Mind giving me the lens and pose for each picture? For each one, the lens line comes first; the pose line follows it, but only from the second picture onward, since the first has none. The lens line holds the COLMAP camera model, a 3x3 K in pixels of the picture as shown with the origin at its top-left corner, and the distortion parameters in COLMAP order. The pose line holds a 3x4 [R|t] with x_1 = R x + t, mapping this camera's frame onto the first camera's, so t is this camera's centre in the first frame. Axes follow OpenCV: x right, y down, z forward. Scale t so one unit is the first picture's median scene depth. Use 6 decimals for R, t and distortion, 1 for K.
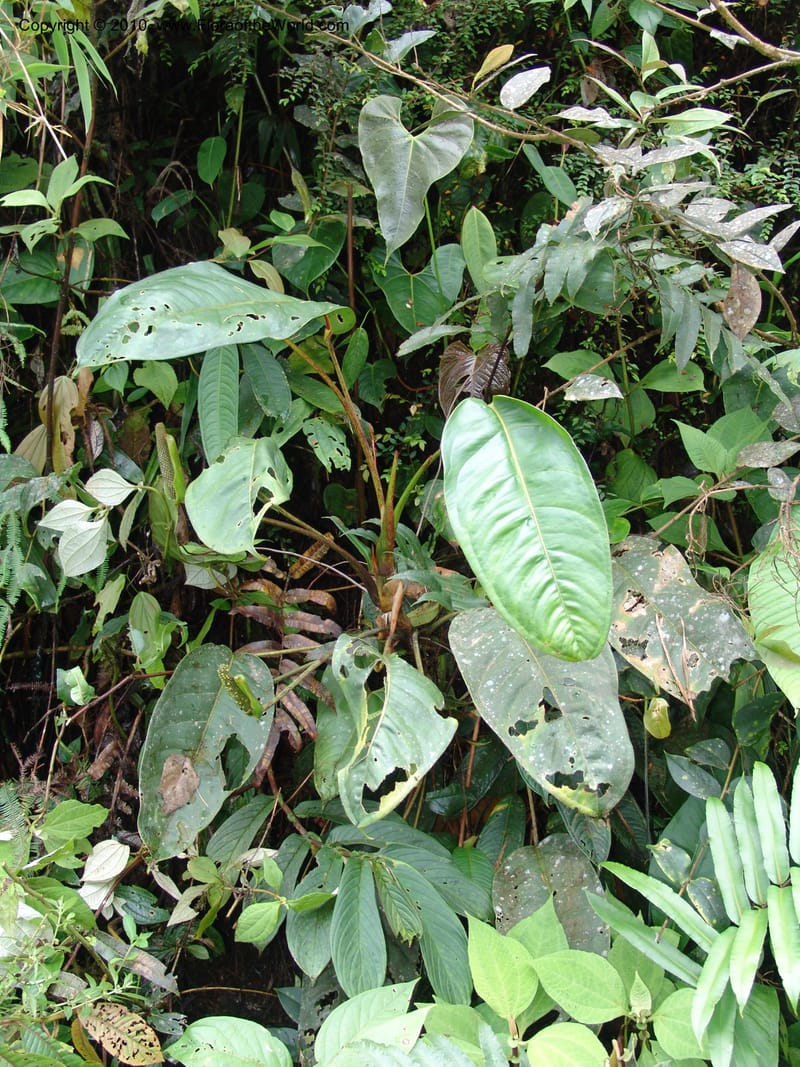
lens RADIAL K [[1128.6, 0, 400.0], [0, 1128.6, 533.5], [0, 0, 1]] dist [-0.172818, -0.004324]
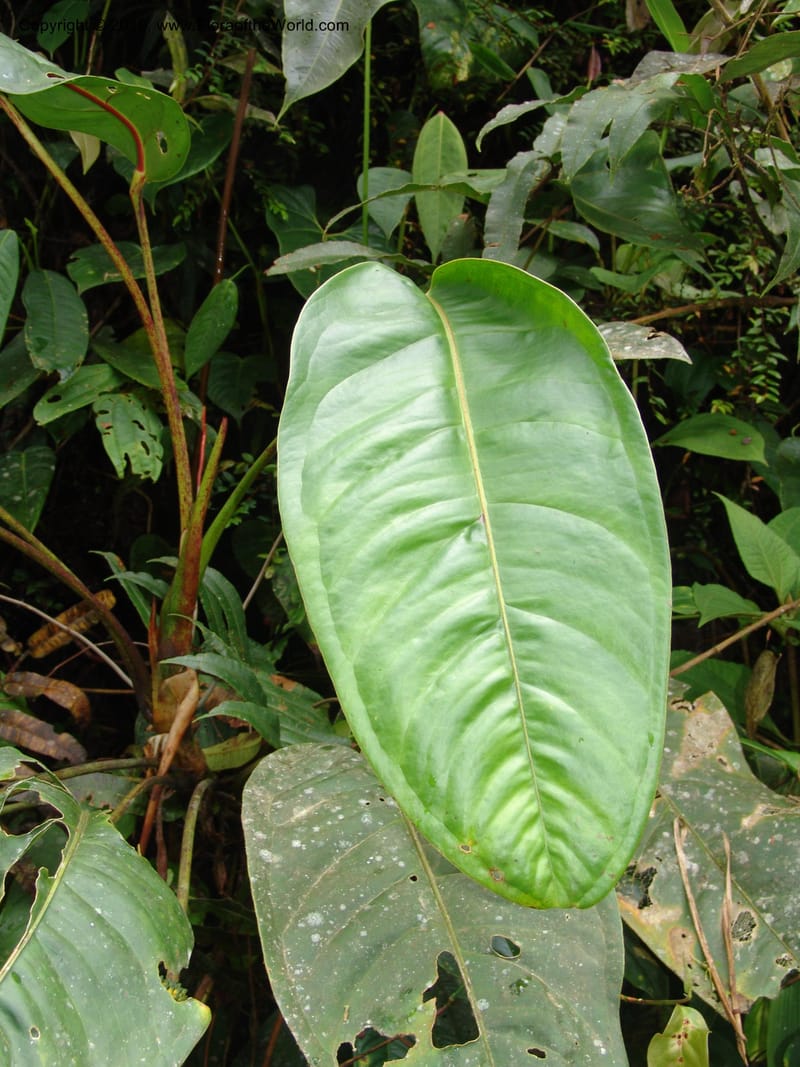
lens RADIAL K [[1182.6, 0, 389.2], [0, 1182.6, 532.4], [0, 0, 1]] dist [-0.052649, 0.014576]
pose [[0.982876, 0.174194, 0.060100, 0.045243], [-0.163915, 0.975502, -0.146724, 0.042483], [-0.084186, 0.134360, 0.987350, 0.442398]]
